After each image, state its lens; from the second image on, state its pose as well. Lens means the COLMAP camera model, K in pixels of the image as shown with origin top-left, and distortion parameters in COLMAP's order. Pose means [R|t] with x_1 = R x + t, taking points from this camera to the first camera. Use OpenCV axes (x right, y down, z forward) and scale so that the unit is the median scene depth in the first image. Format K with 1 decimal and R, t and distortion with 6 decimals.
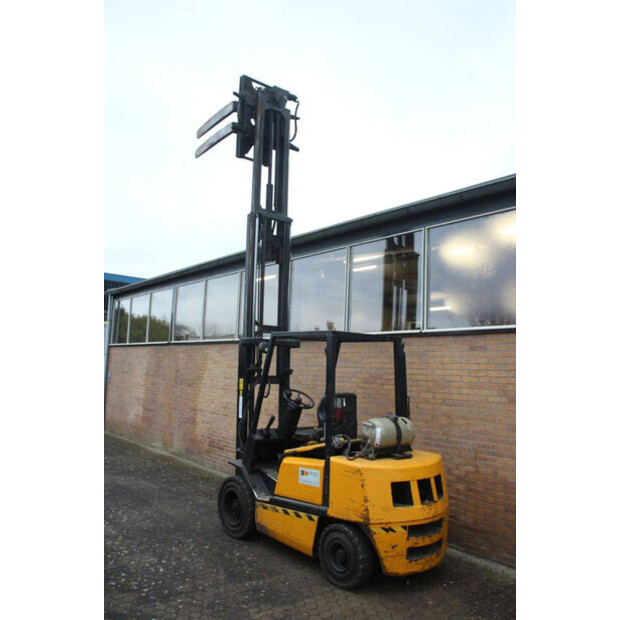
lens RADIAL K [[539.1, 0, 310.0], [0, 539.1, 310.0], [0, 0, 1]] dist [-0.154921, 0.162932]
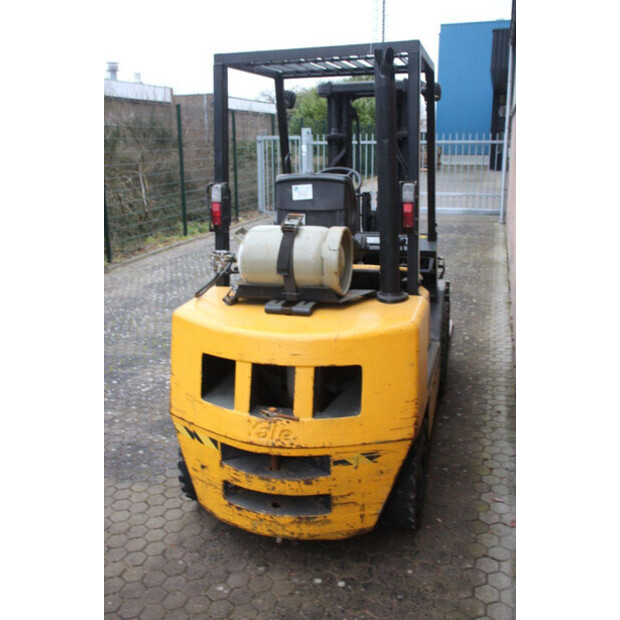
lens RADIAL K [[607.3, 0, 310.0], [0, 607.3, 310.0], [0, 0, 1]] dist [-0.128789, 0.195746]
pose [[0.563475, 0.174289, -0.807539, 0.618152], [0.134553, 0.945079, 0.297861, 0.115941], [0.815102, -0.276494, 0.509077, 0.732341]]
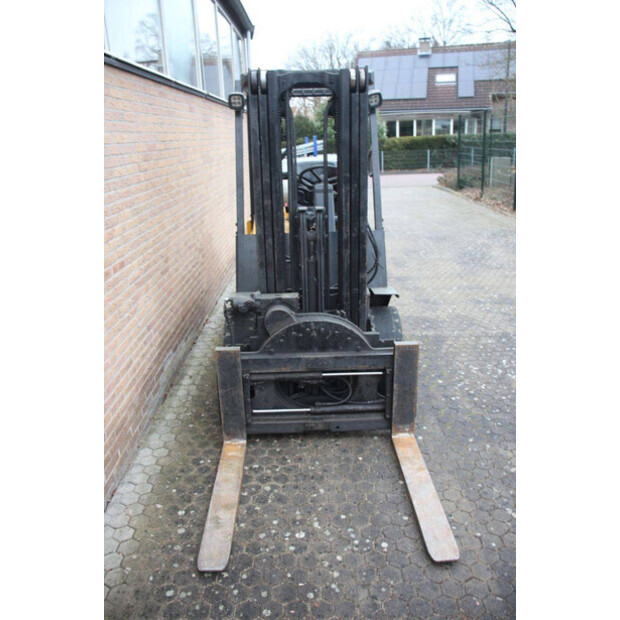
lens RADIAL K [[530.1, 0, 310.0], [0, 530.1, 310.0], [0, 0, 1]] dist [-0.165883, 0.164617]
pose [[-0.782877, -0.211777, 0.585025, -0.521113], [-0.070106, 0.964326, 0.255267, 0.190839], [-0.618214, 0.158829, -0.769795, 1.860162]]
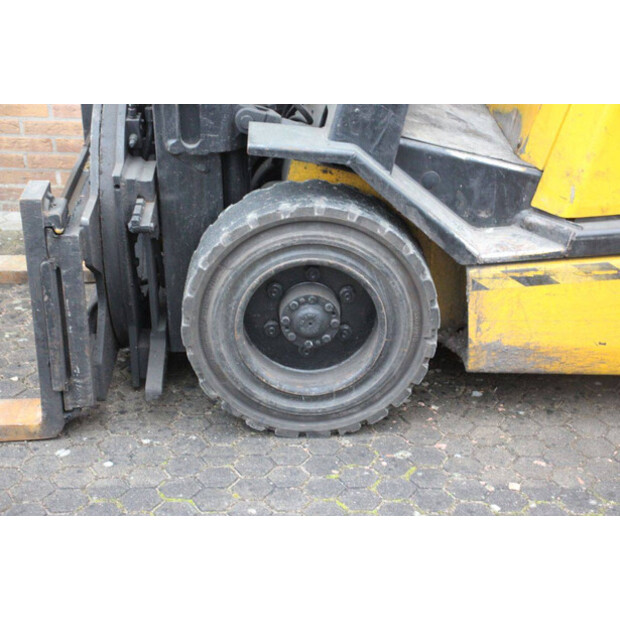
lens RADIAL K [[1206.1, 0, 317.1], [0, 1206.1, 310.5], [0, 0, 1]] dist [0.243379, 0.058324]
pose [[0.617389, -0.353469, 0.702774, -0.616305], [-0.073887, 0.863361, 0.499148, 0.116724], [-0.783180, -0.360094, 0.506913, 0.863124]]
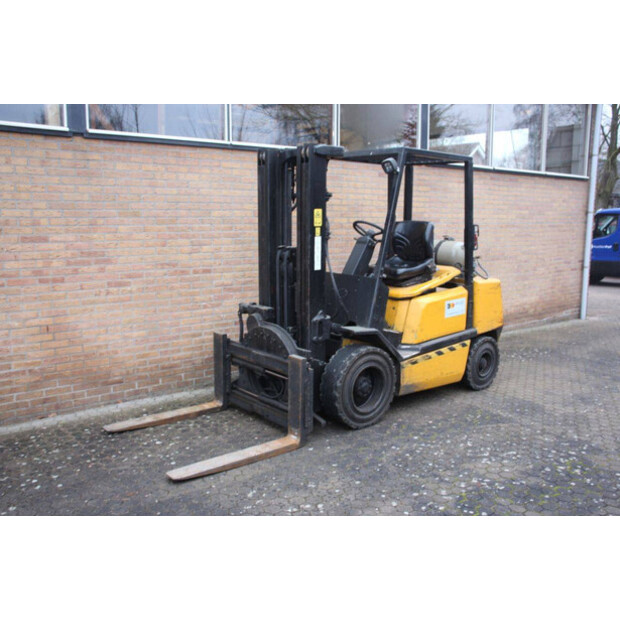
lens RADIAL K [[607.3, 0, 310.0], [0, 607.3, 310.0], [0, 0, 1]] dist [-0.128789, 0.195746]
pose [[-0.001395, -0.196982, 0.980406, -1.116338], [-0.125224, 0.972724, 0.195260, 0.137226], [-0.992128, -0.122497, -0.026024, 1.321766]]
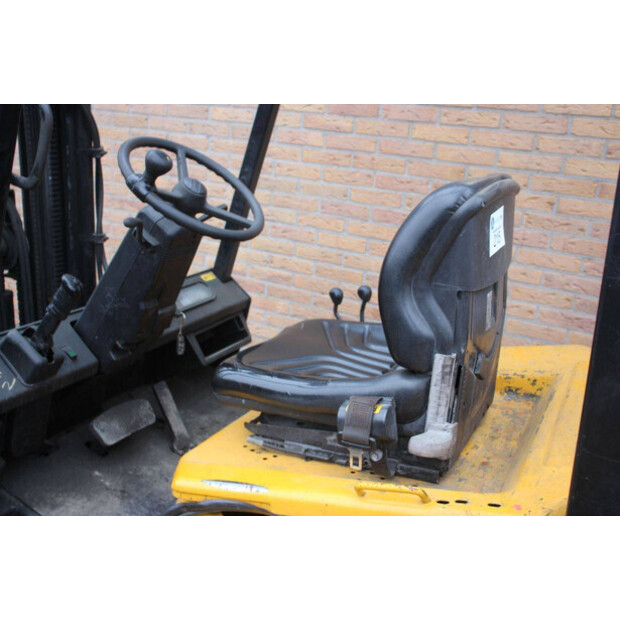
lens RADIAL K [[659.3, 0, 310.0], [0, 659.3, 310.0], [0, 0, 1]] dist [-0.101680, 0.211334]
pose [[0.916761, -0.084023, 0.390500, -0.098376], [-0.087634, 0.911498, 0.401860, 0.124002], [-0.389705, -0.402630, 0.828263, 0.905715]]
